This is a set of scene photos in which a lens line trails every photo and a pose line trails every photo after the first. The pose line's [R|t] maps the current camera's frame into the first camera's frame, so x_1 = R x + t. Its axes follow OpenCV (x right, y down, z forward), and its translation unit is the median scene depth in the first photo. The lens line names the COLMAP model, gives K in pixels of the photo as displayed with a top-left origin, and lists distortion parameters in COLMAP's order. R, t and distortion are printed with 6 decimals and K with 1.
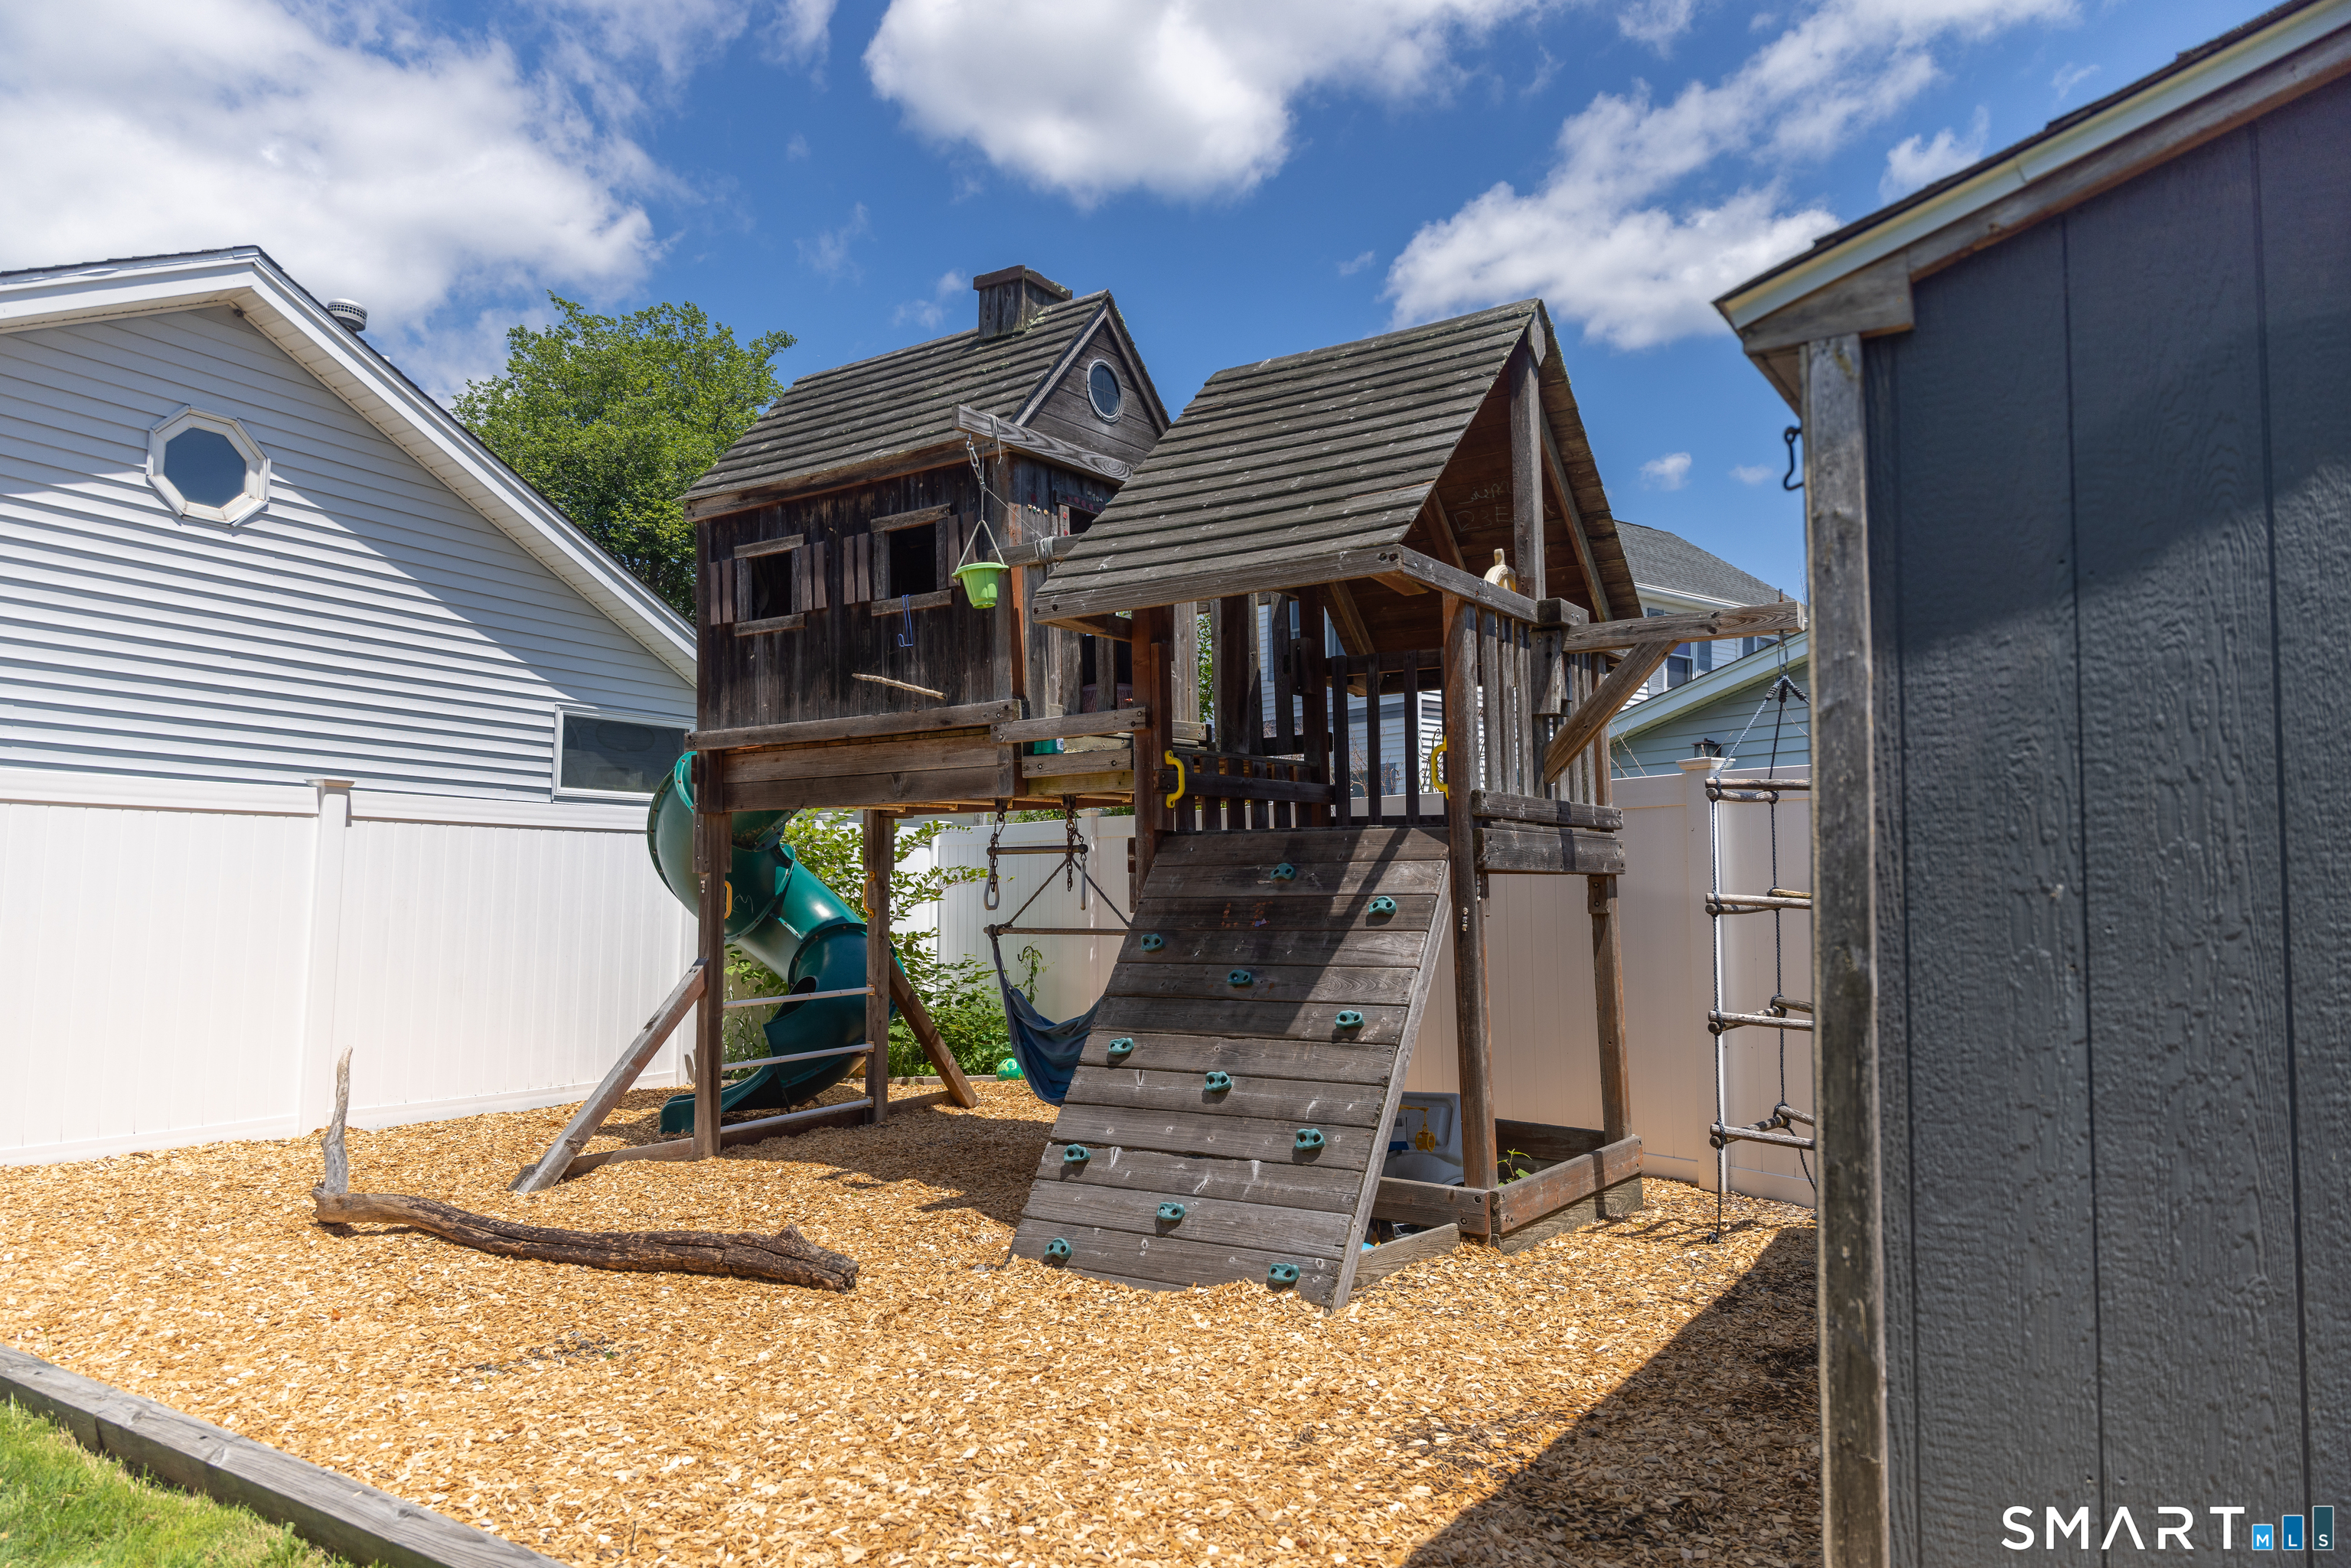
lens RADIAL K [[1527.7, 0, 1185.1], [0, 1527.7, 776.2], [0, 0, 1]] dist [0.010390, -0.001468]
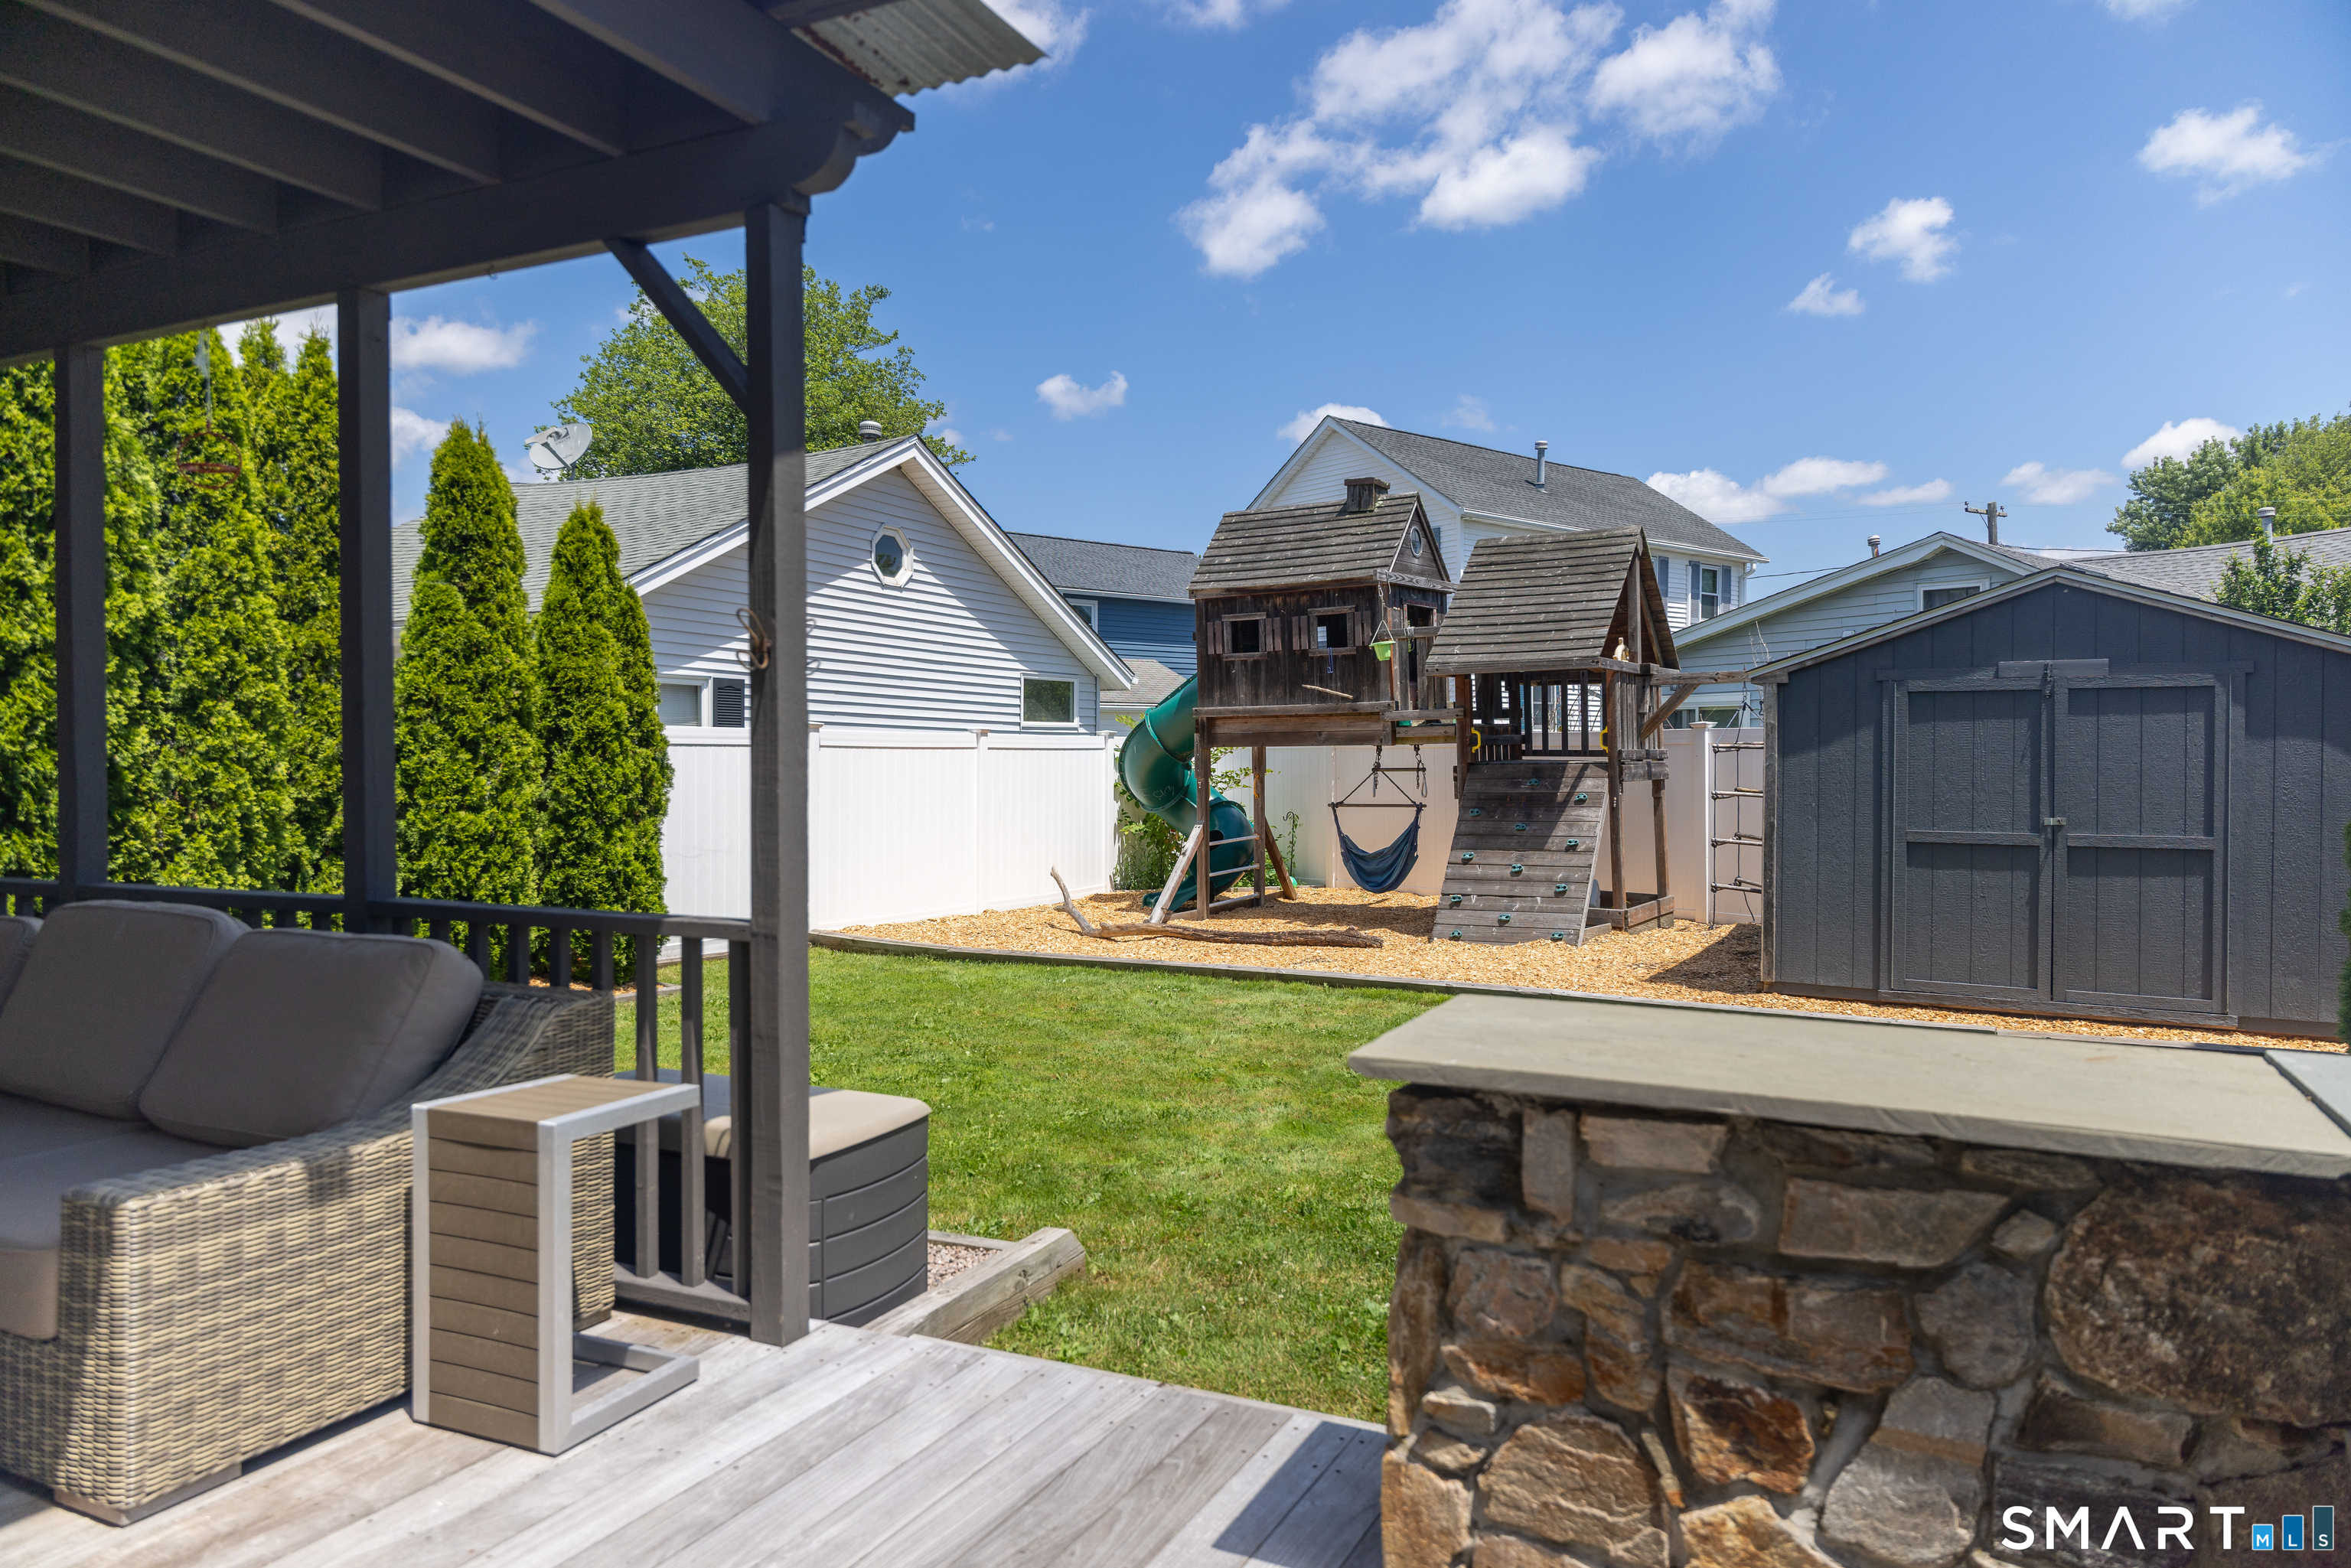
lens RADIAL K [[1527.7, 0, 1177.2], [0, 1527.7, 775.5], [0, 0, 1]] dist [0.010390, -0.001468]
pose [[0.999032, -0.008374, 0.043183, -0.520462], [0.004345, 0.995697, 0.092572, -0.149736], [-0.043772, -0.092295, 0.994769, -1.174067]]
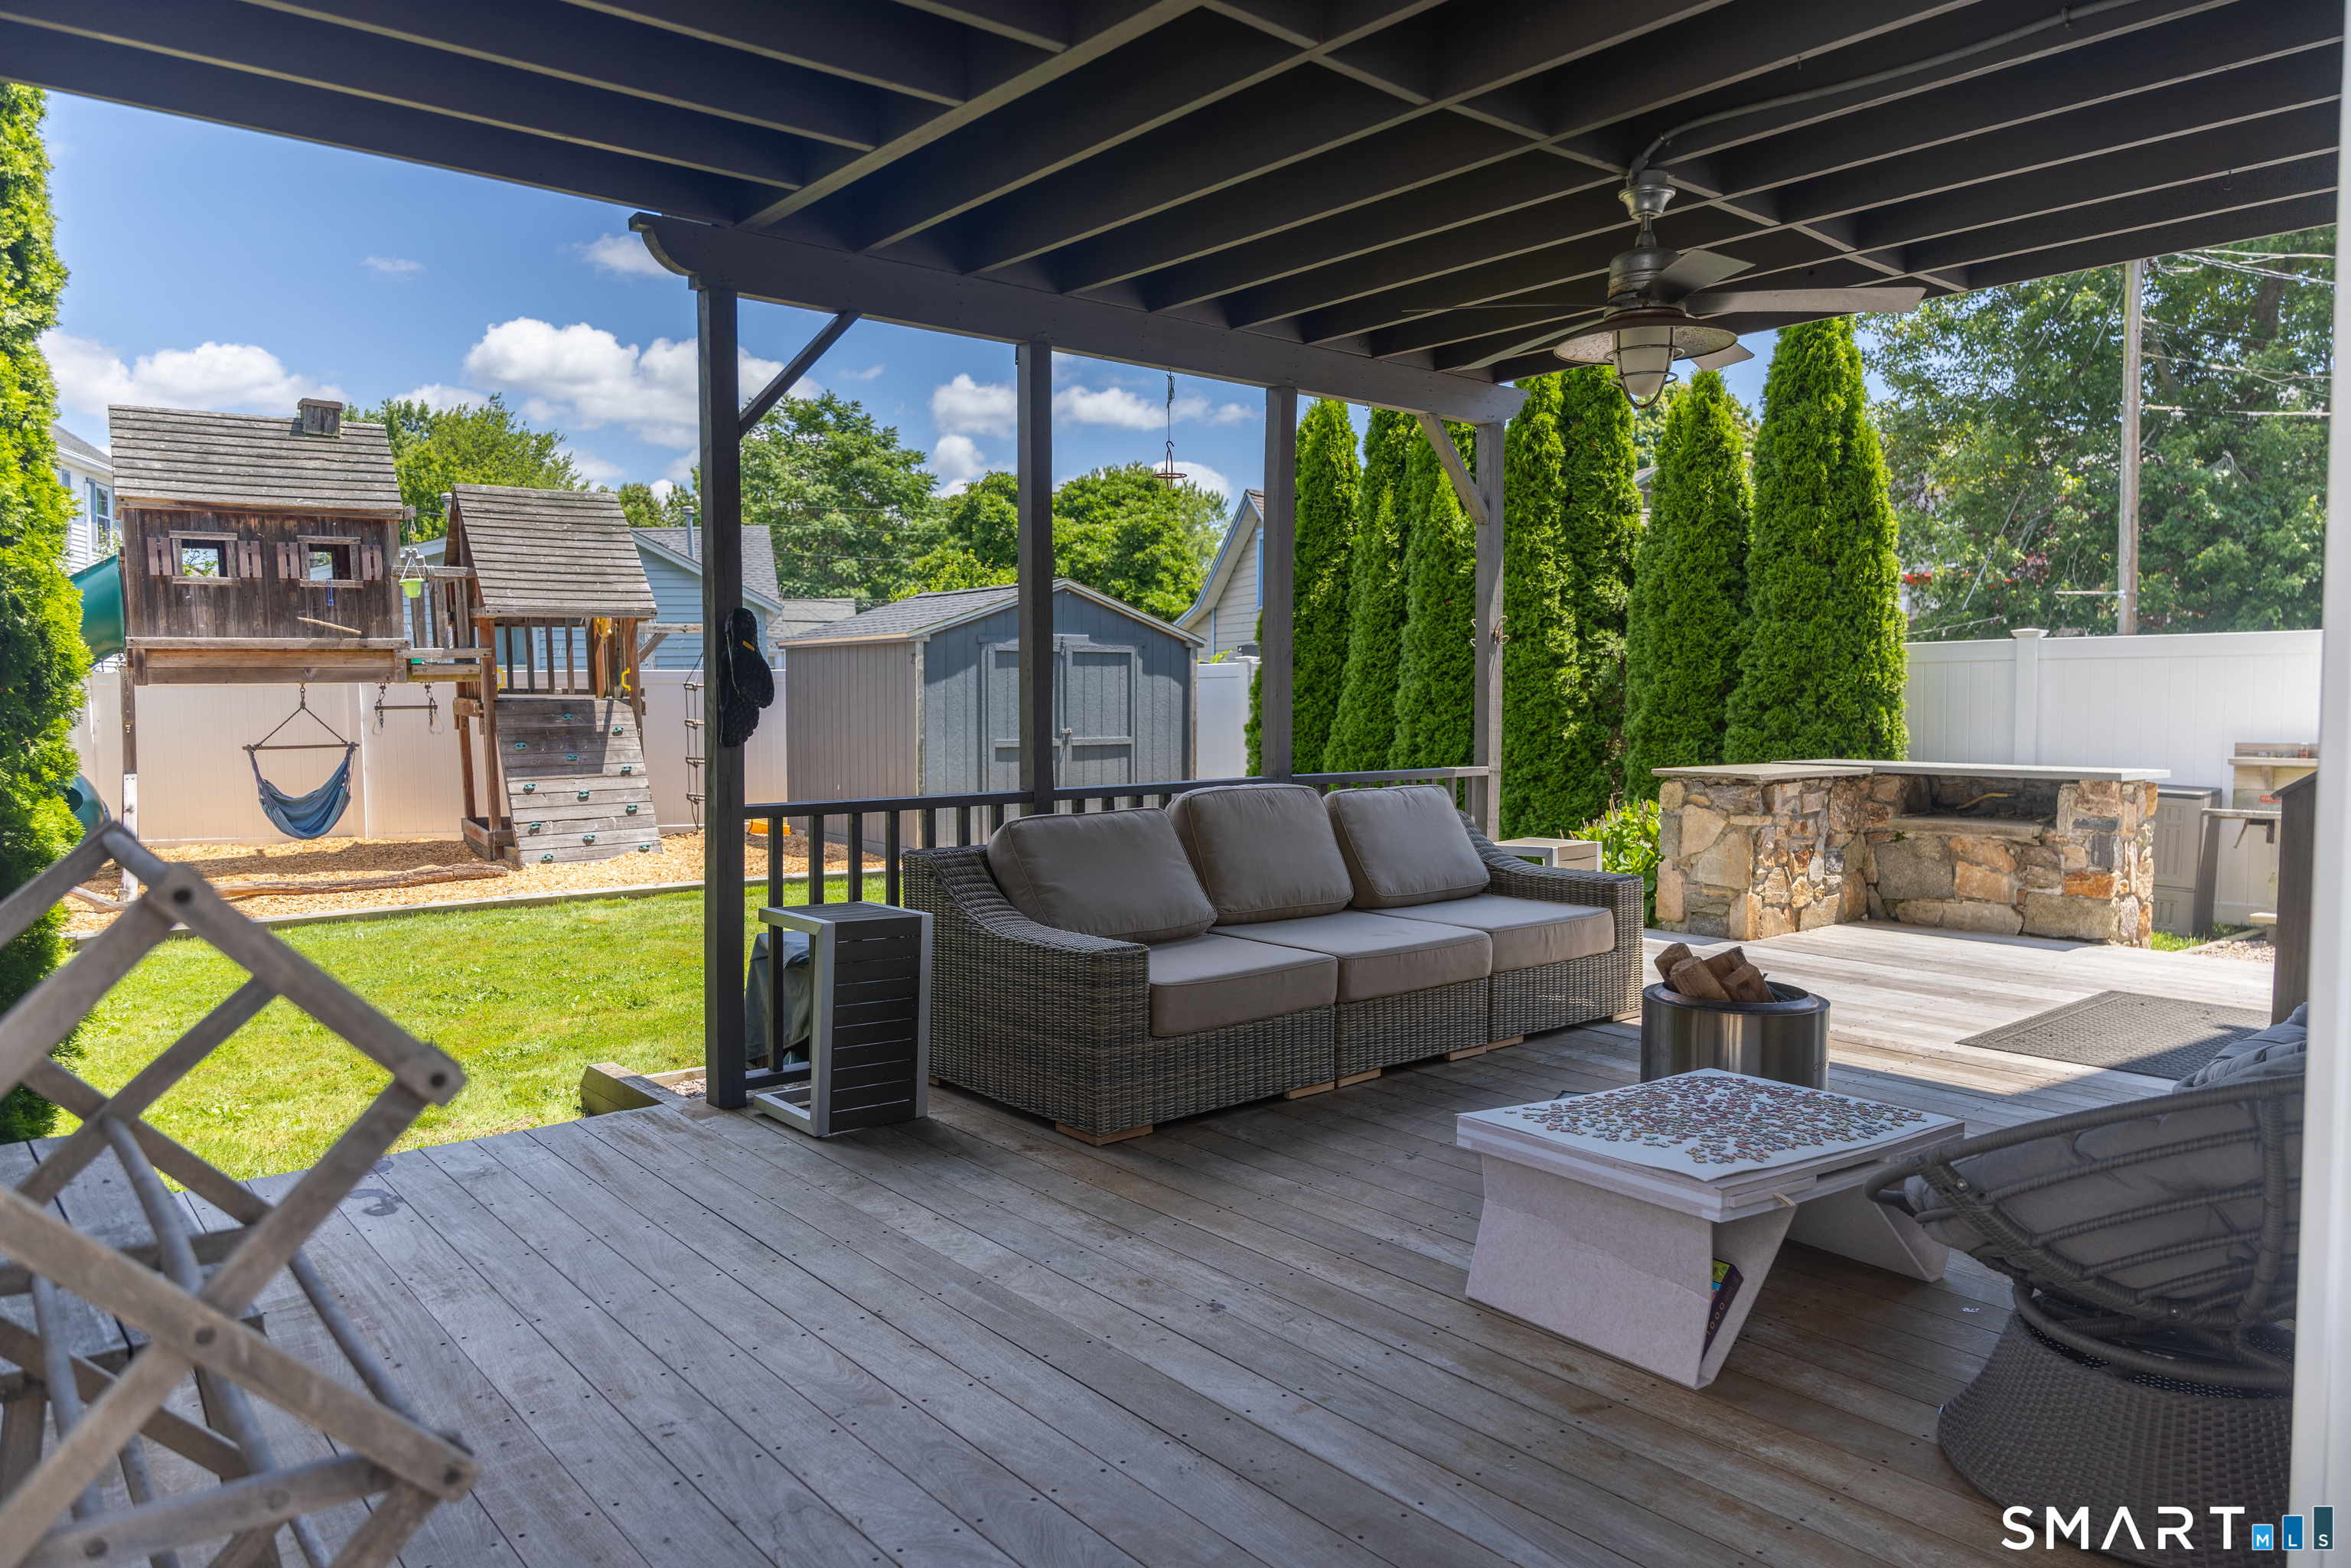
lens RADIAL K [[1527.7, 0, 1192.4], [0, 1527.7, 792.9], [0, 0, 1]] dist [0.010390, -0.001468]
pose [[0.362496, -0.068993, 0.929428, -1.770189], [-0.067273, 0.992718, 0.099929, -0.126545], [-0.929554, -0.098749, 0.355215, -0.834587]]
